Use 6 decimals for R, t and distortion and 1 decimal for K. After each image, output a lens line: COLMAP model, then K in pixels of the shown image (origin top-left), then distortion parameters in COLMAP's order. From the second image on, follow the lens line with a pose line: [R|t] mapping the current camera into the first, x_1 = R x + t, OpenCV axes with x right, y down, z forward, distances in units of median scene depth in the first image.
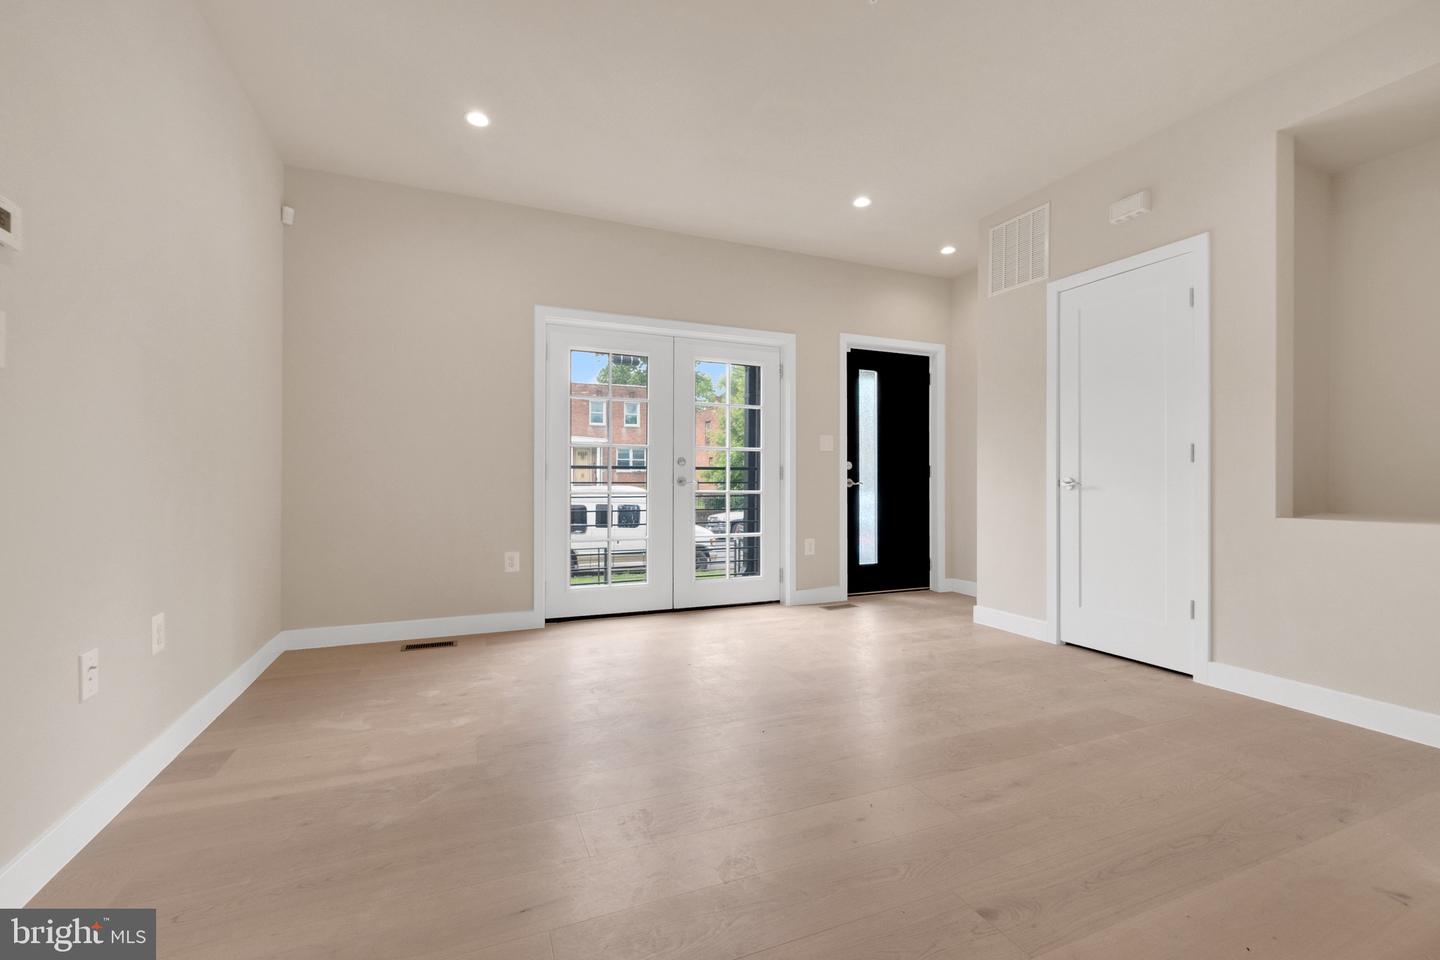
lens RADIAL K [[615.9, 0, 714.2], [0, 615.9, 478.0], [0, 0, 1]] dist [0.002220, -0.001088]
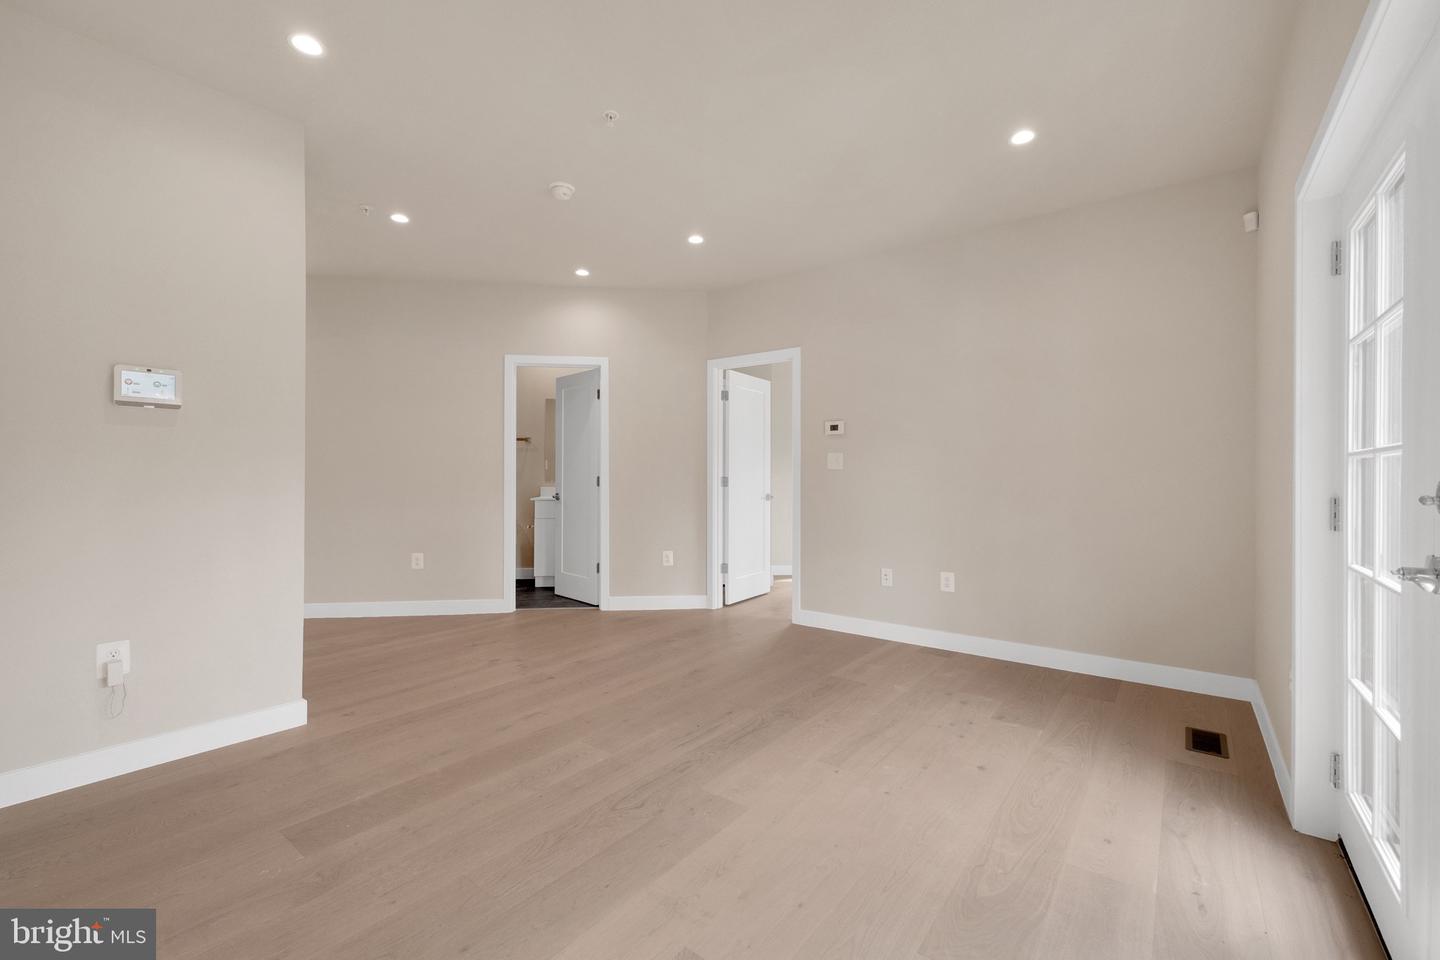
lens RADIAL K [[615.9, 0, 721.5], [0, 615.9, 479.3], [0, 0, 1]] dist [0.002220, -0.001088]
pose [[-0.871579, -0.000769, -0.490254, 0.403258], [0.000802, 0.999995, -0.002995, -0.041075], [0.490254, -0.003003, -0.871574, 1.333429]]
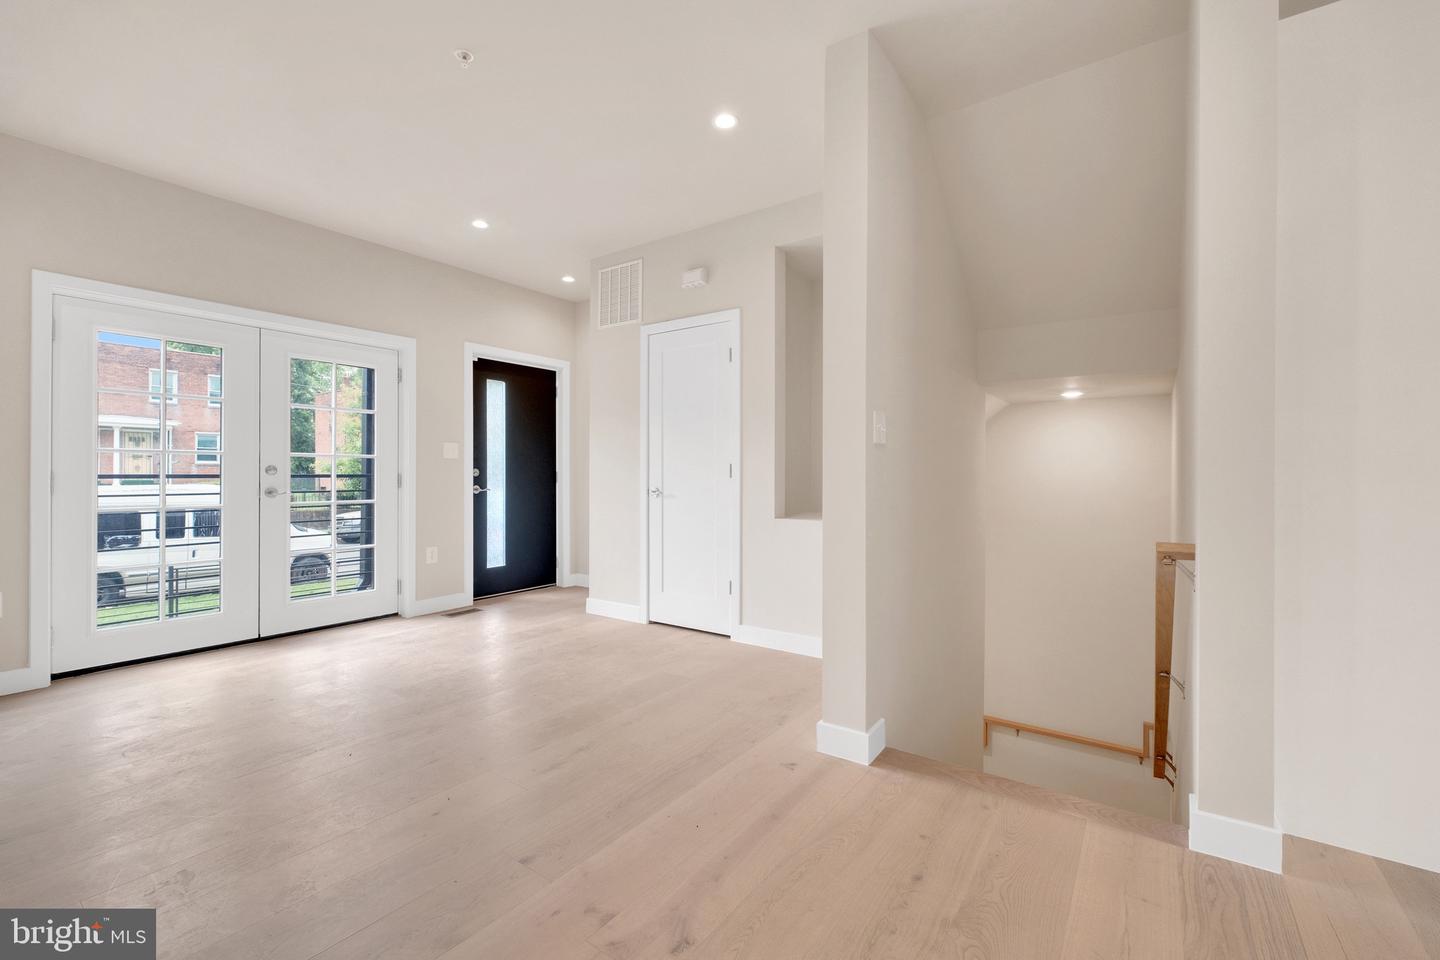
lens RADIAL K [[615.9, 0, 721.8], [0, 615.9, 472.0], [0, 0, 1]] dist [0.002220, -0.001088]
pose [[0.856318, -0.001734, 0.516446, 0.050298], [-0.003397, 0.999954, 0.008990, -0.038953], [-0.516438, -0.009453, 0.856273, -0.107100]]
